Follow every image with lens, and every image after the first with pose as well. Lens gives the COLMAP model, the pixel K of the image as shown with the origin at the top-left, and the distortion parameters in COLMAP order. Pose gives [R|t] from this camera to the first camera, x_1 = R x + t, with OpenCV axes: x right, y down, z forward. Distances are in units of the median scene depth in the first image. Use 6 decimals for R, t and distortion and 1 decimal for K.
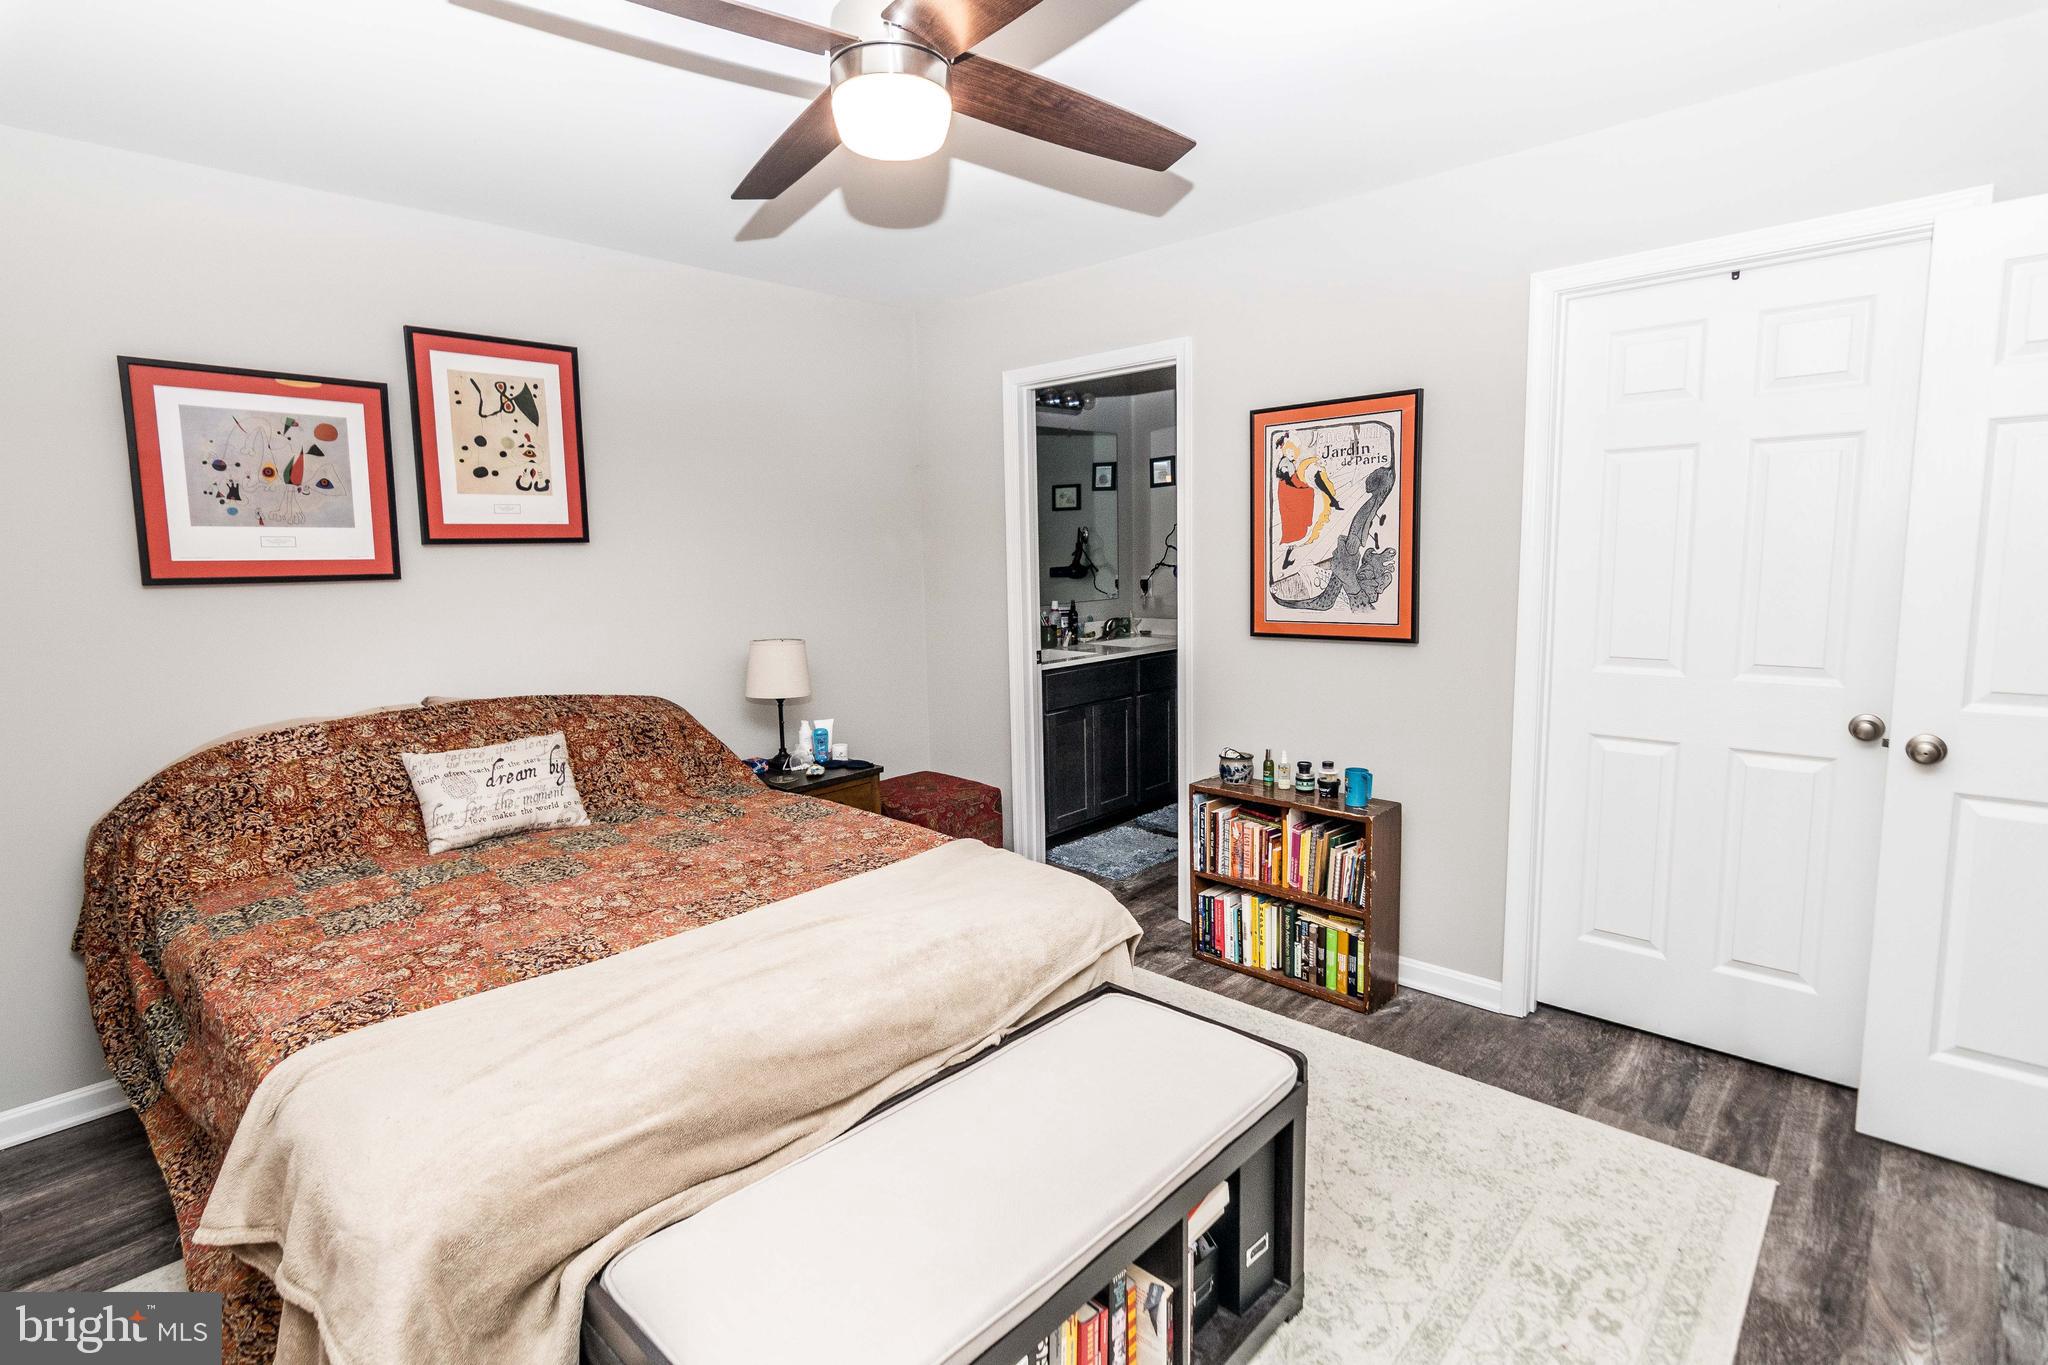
lens RADIAL K [[987.8, 0, 998.3], [0, 987.8, 672.5], [0, 0, 1]] dist [-0.004620, 0.001837]
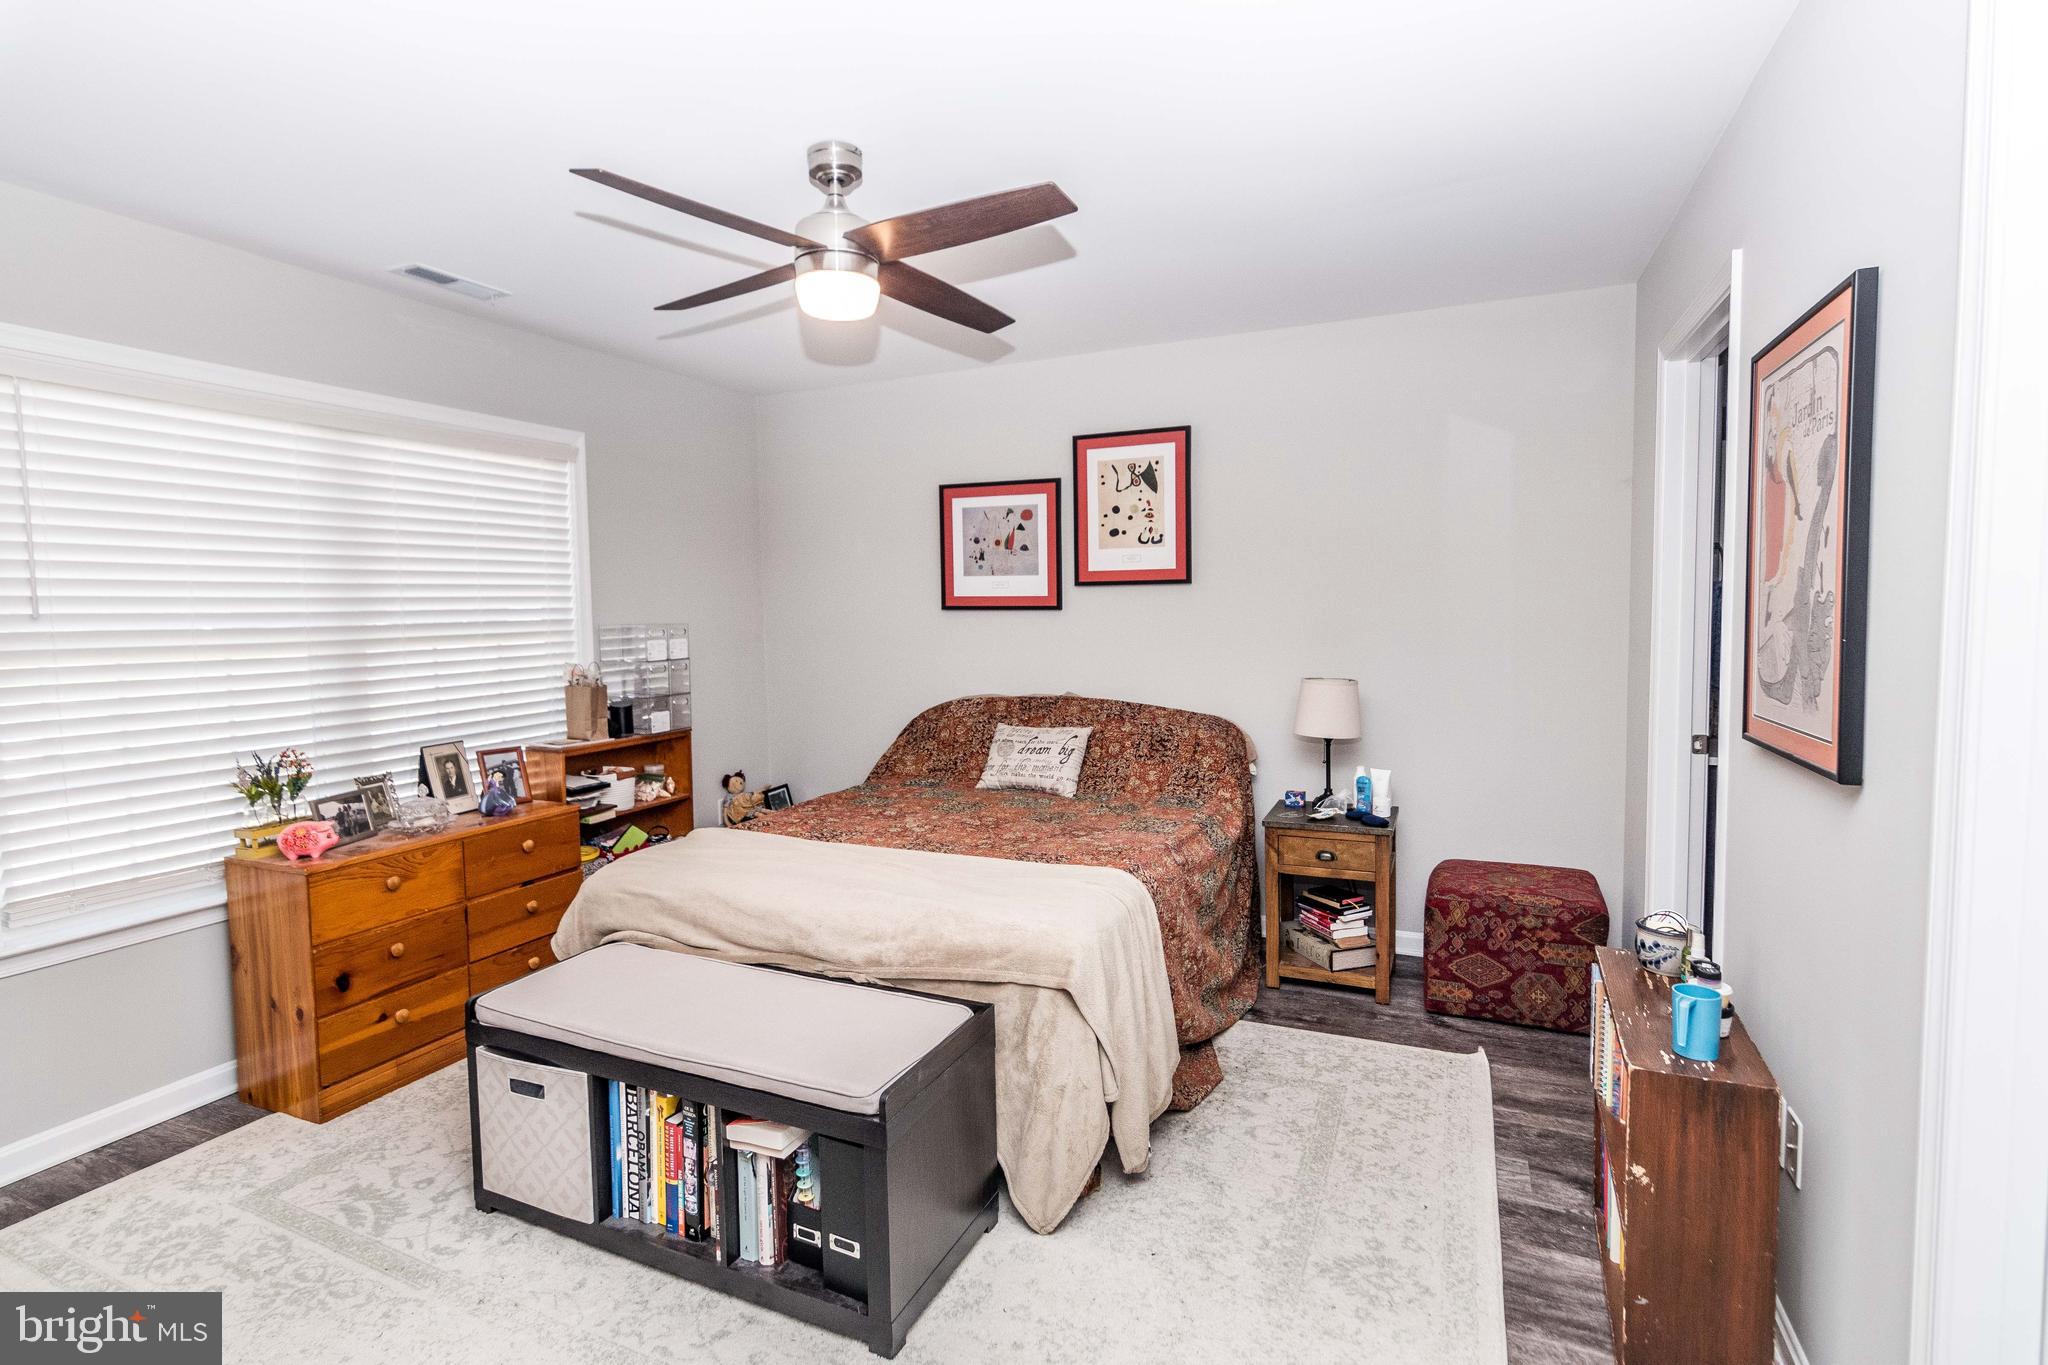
lens RADIAL K [[987.8, 0, 998.3], [0, 987.8, 672.5], [0, 0, 1]] dist [-0.004620, 0.001837]
pose [[0.320000, 0.082037, -0.943859, 0.768592], [-0.110497, 0.992677, 0.048818, -0.064301], [0.940952, 0.088672, 0.326722, 0.449360]]
